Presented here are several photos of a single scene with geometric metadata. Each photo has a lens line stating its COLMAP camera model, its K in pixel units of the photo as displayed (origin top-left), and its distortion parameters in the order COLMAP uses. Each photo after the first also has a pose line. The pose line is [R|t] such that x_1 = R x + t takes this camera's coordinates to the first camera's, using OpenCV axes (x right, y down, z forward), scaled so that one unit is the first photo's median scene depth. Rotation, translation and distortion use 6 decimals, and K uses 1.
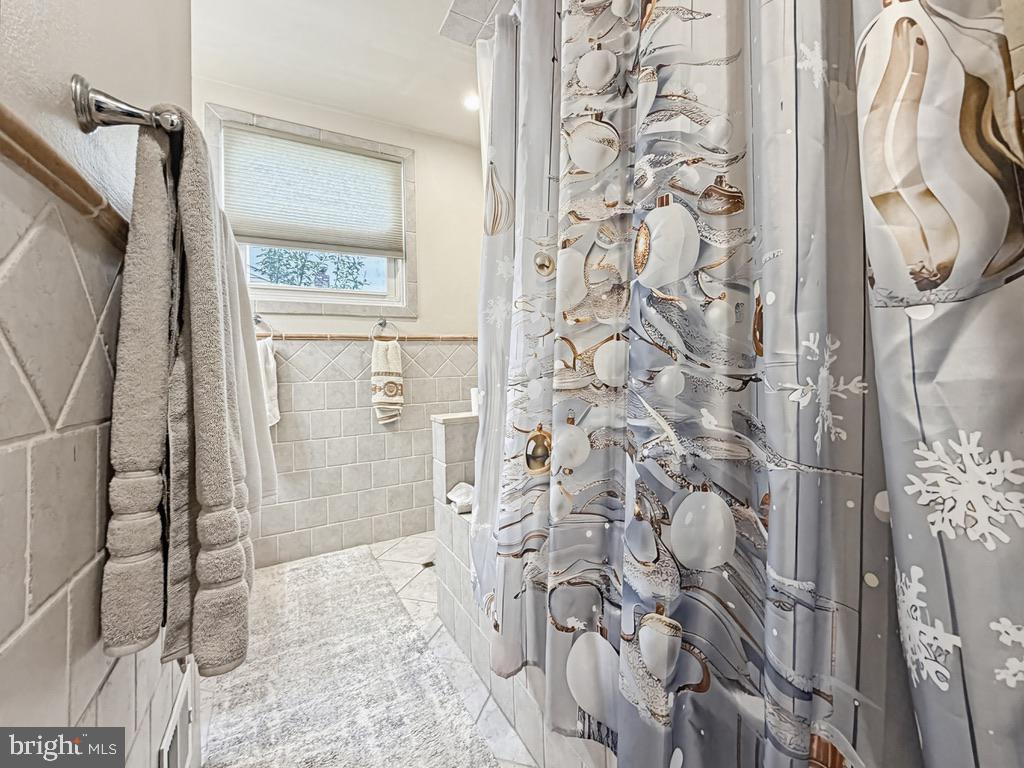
lens RADIAL K [[431.1, 0, 506.3], [0, 431.1, 386.6], [0, 0, 1]] dist [-0.000047, 0.000075]
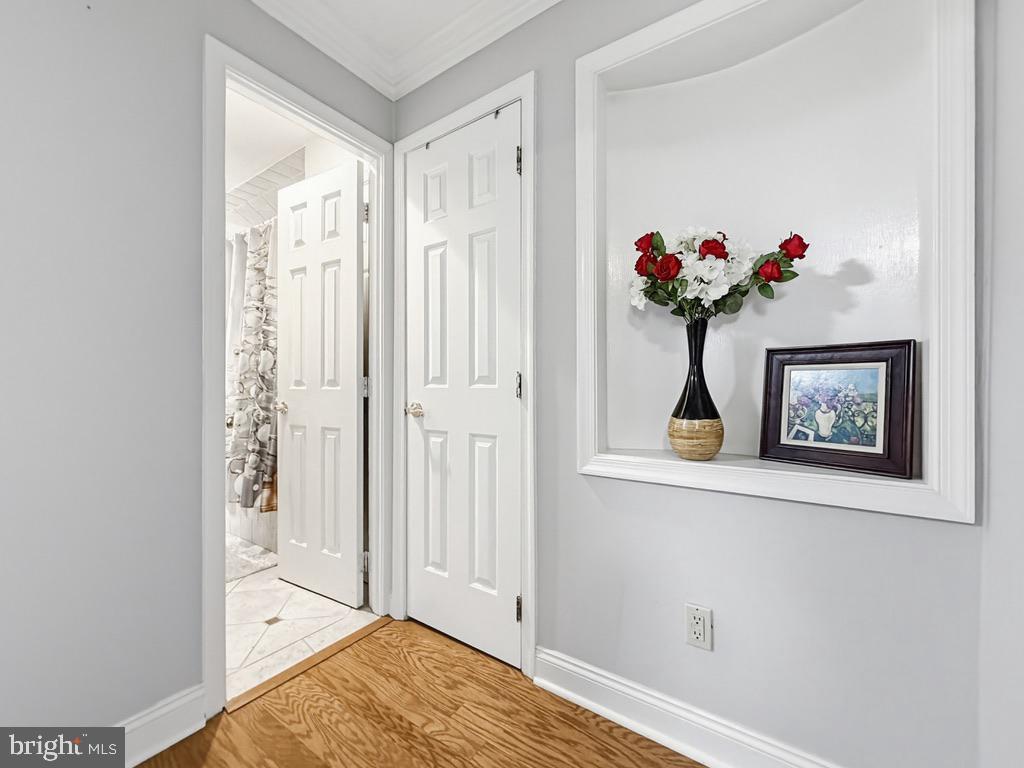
lens RADIAL K [[431.1, 0, 506.3], [0, 431.1, 386.6], [0, 0, 1]] dist [-0.000047, 0.000075]
pose [[0.876502, 0.023865, 0.480807, 0.372121], [-0.005873, 0.999226, -0.038891, 0.026500], [-0.481363, 0.031264, 0.875964, -2.994993]]
